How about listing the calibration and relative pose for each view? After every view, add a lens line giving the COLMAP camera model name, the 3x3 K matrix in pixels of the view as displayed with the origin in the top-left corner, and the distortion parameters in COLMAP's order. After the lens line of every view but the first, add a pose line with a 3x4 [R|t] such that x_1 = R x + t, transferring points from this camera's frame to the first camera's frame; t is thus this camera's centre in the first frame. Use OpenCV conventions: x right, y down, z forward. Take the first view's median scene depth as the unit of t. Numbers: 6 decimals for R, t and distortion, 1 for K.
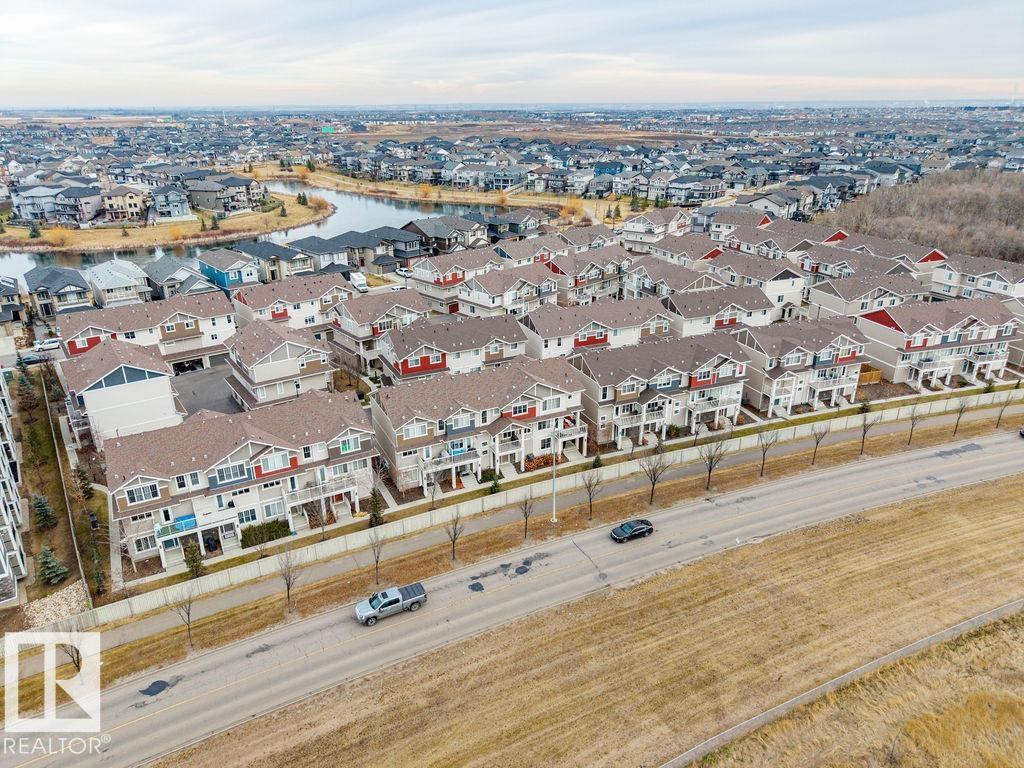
lens RADIAL K [[688.9, 0, 512.0], [0, 688.9, 384.0], [0, 0, 1]] dist [0.013543, -0.027833]
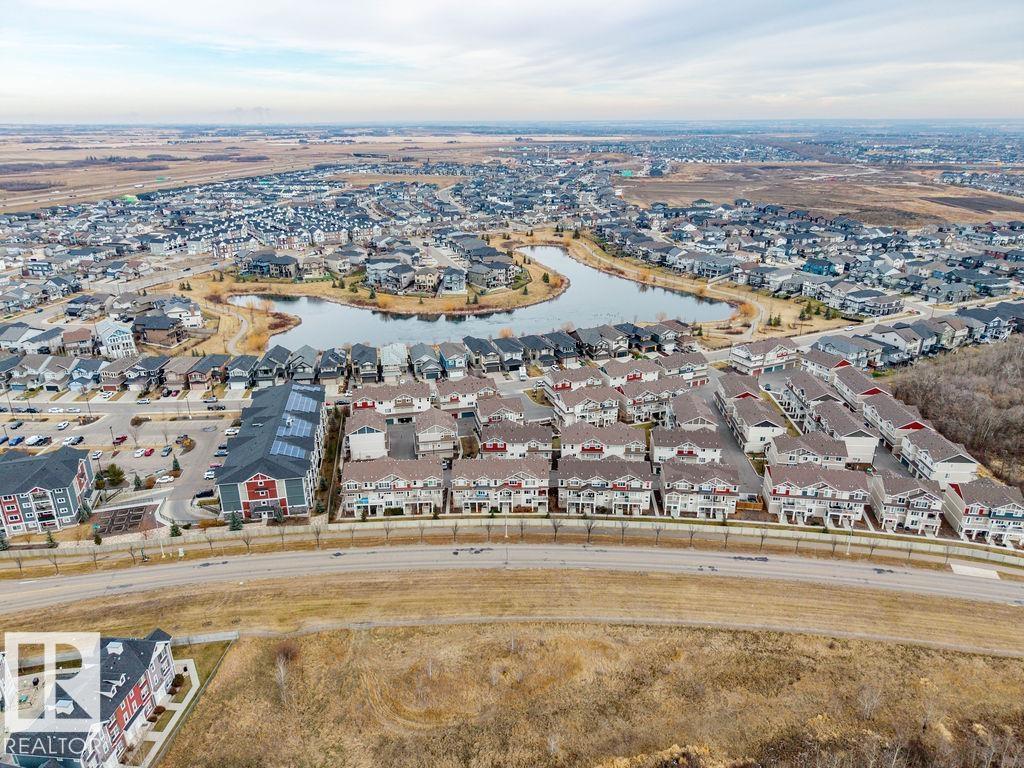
lens RADIAL K [[705.4, 0, 512.0], [0, 705.4, 384.0], [0, 0, 1]] dist [0.053240, -0.002090]
pose [[0.898370, 0.157782, -0.409923, 0.798736], [-0.162230, 0.986457, 0.024156, -0.294739], [0.408183, 0.044801, 0.911800, -0.932714]]
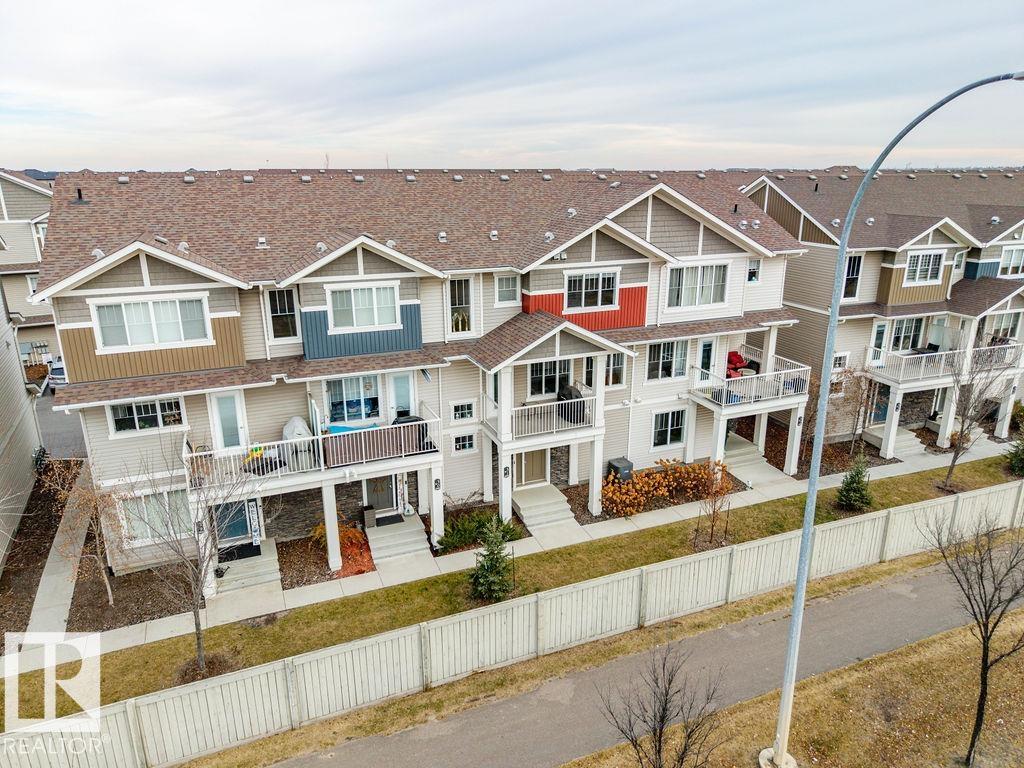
lens RADIAL K [[688.9, 0, 512.0], [0, 688.9, 384.0], [0, 0, 1]] dist [0.013543, -0.027833]
pose [[0.998249, 0.019394, -0.055891, -0.004005], [-0.024094, 0.996117, -0.084684, 0.093404], [0.054031, 0.085882, 0.994839, 0.679326]]
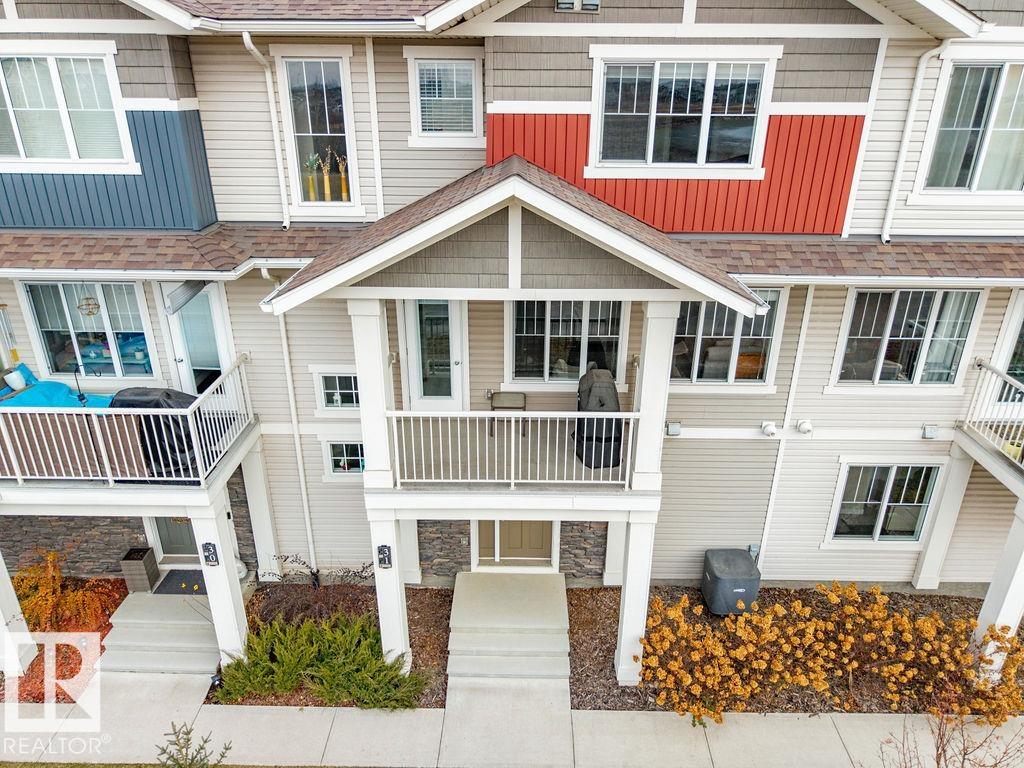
lens RADIAL K [[688.9, 0, 512.0], [0, 688.9, 384.0], [0, 0, 1]] dist [0.013543, -0.027833]
pose [[0.893449, 0.187200, -0.408296, 0.035428], [-0.178876, 0.982109, 0.058864, 0.069033], [0.412011, 0.020442, 0.910950, 0.846134]]
